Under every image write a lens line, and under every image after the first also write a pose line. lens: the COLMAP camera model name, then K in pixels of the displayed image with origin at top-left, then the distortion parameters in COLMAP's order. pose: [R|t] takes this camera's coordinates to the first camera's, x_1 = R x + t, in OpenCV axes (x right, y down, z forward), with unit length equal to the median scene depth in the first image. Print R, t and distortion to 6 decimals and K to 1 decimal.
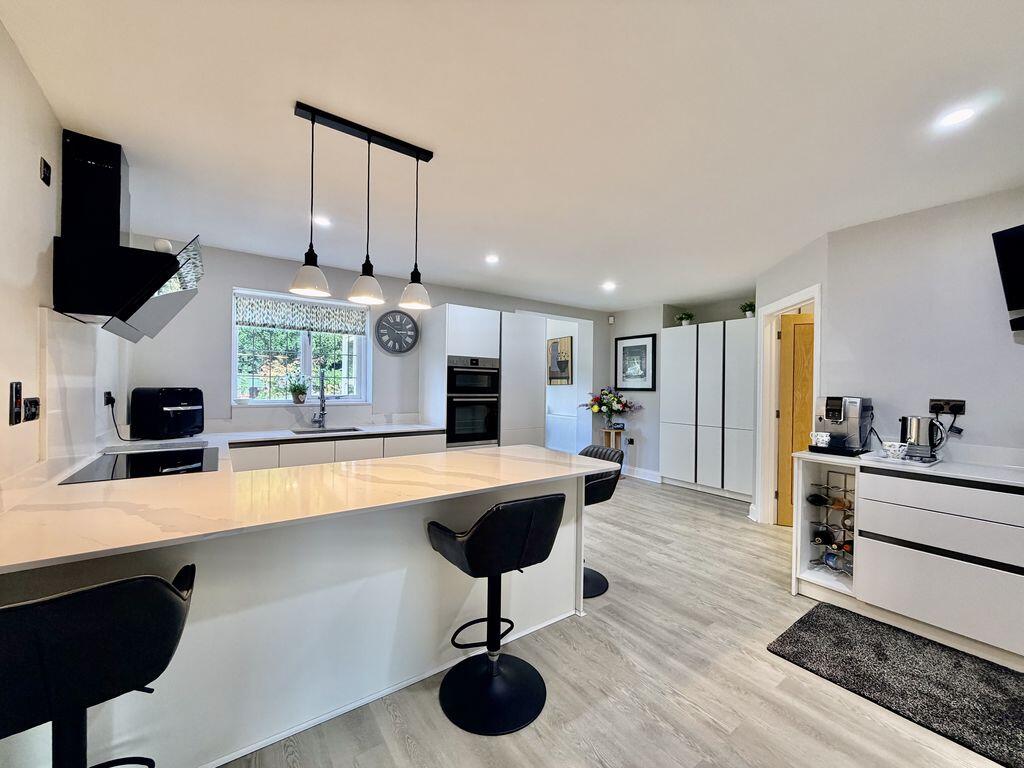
lens RADIAL K [[407.4, 0, 511.1], [0, 407.4, 388.8], [0, 0, 1]] dist [0.000591, -0.000482]
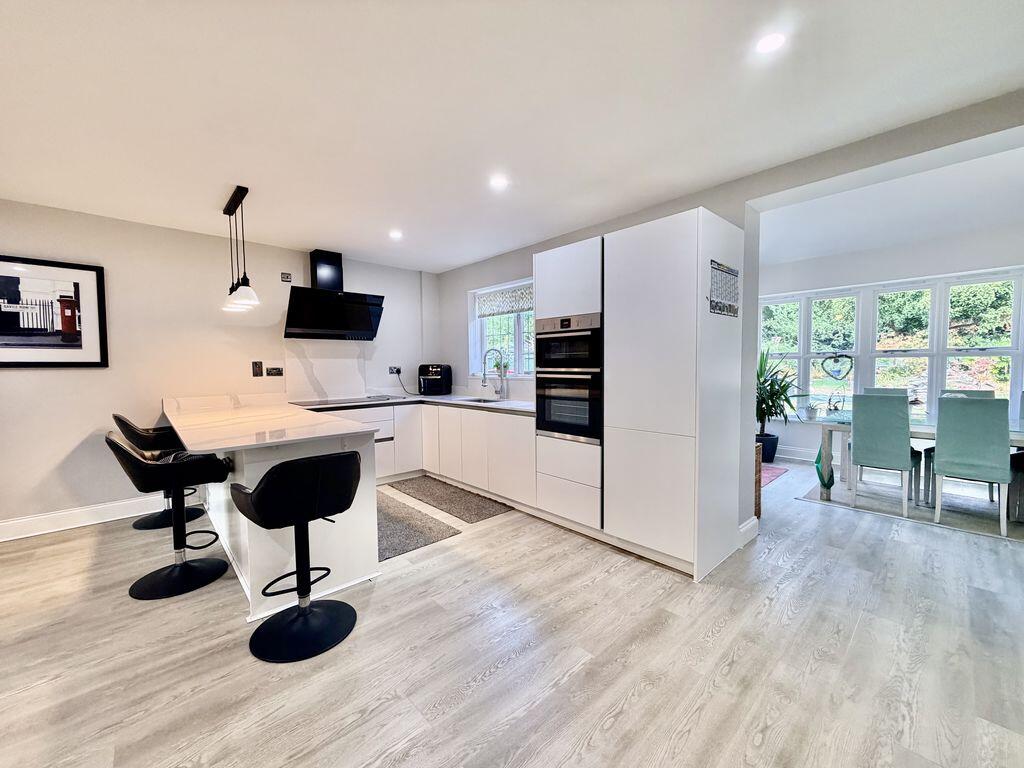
lens RADIAL K [[407.4, 0, 511.0], [0, 407.4, 388.0], [0, 0, 1]] dist [0.000591, -0.000482]
pose [[0.119230, 0.040895, -0.992024, 0.609403], [0.001494, 0.999143, 0.041368, 0.017659], [0.992866, -0.006414, 0.119067, 0.821268]]
